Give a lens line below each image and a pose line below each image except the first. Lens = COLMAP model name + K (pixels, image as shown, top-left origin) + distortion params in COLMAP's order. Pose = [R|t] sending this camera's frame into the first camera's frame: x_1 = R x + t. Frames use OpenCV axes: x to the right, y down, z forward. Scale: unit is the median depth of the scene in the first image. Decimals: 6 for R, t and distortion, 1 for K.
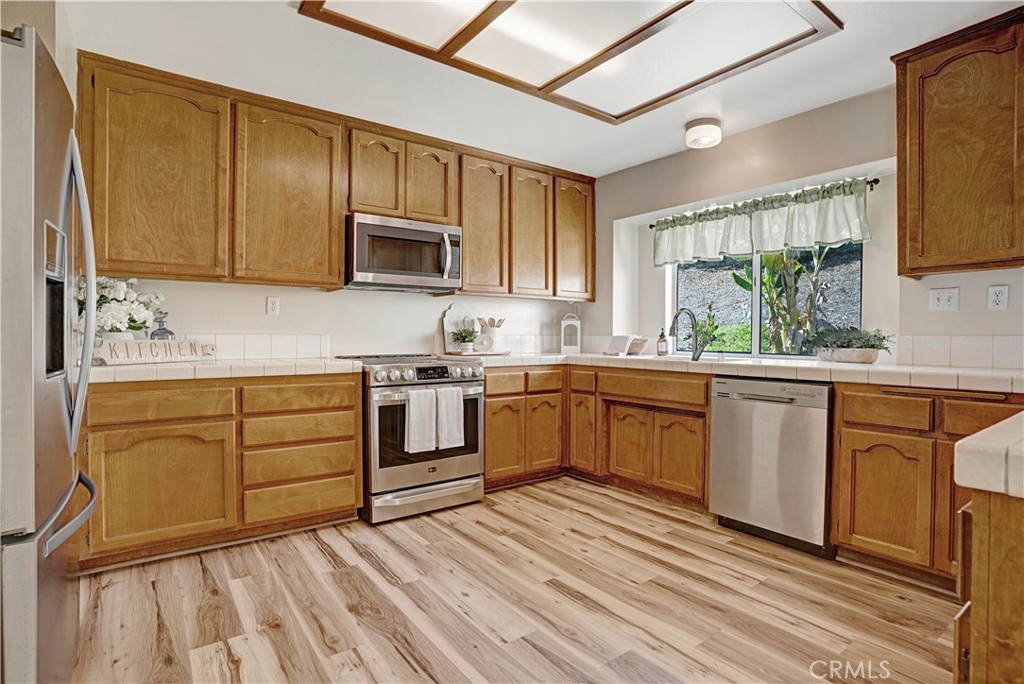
lens RADIAL K [[505.2, 0, 512.9], [0, 505.2, 339.6], [0, 0, 1]] dist [-0.068699, 0.028538]
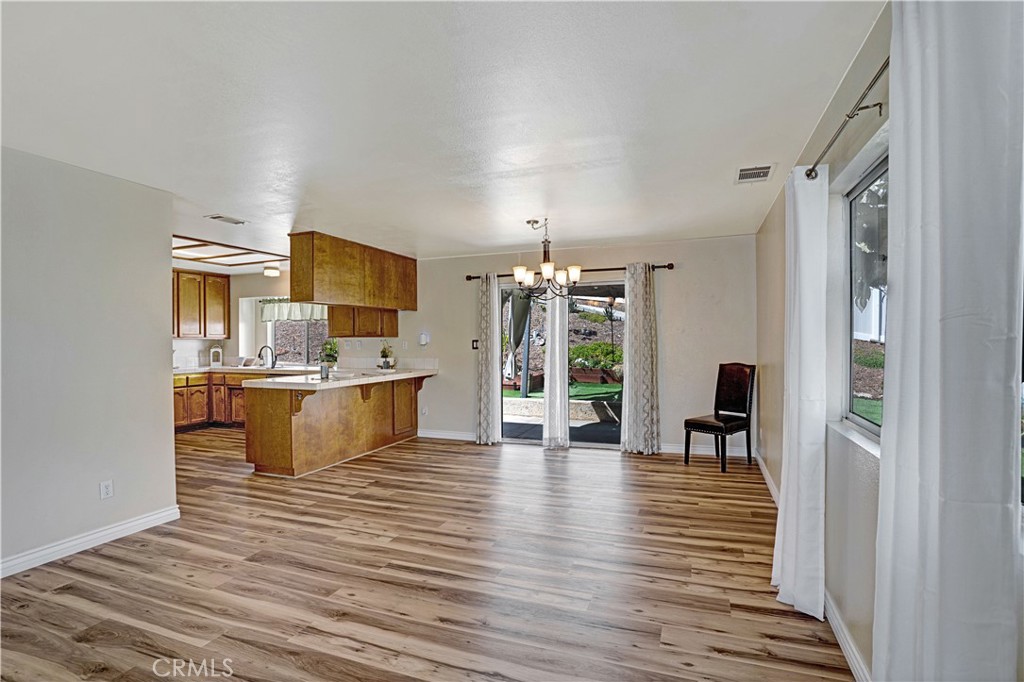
lens RADIAL K [[505.2, 0, 506.7], [0, 505.2, 335.1], [0, 0, 1]] dist [-0.068699, 0.028538]
pose [[0.840901, -0.006725, 0.541147, 0.029684], [0.017579, 0.999735, -0.014891, -0.046311], [-0.540903, 0.022035, 0.840796, -1.241846]]
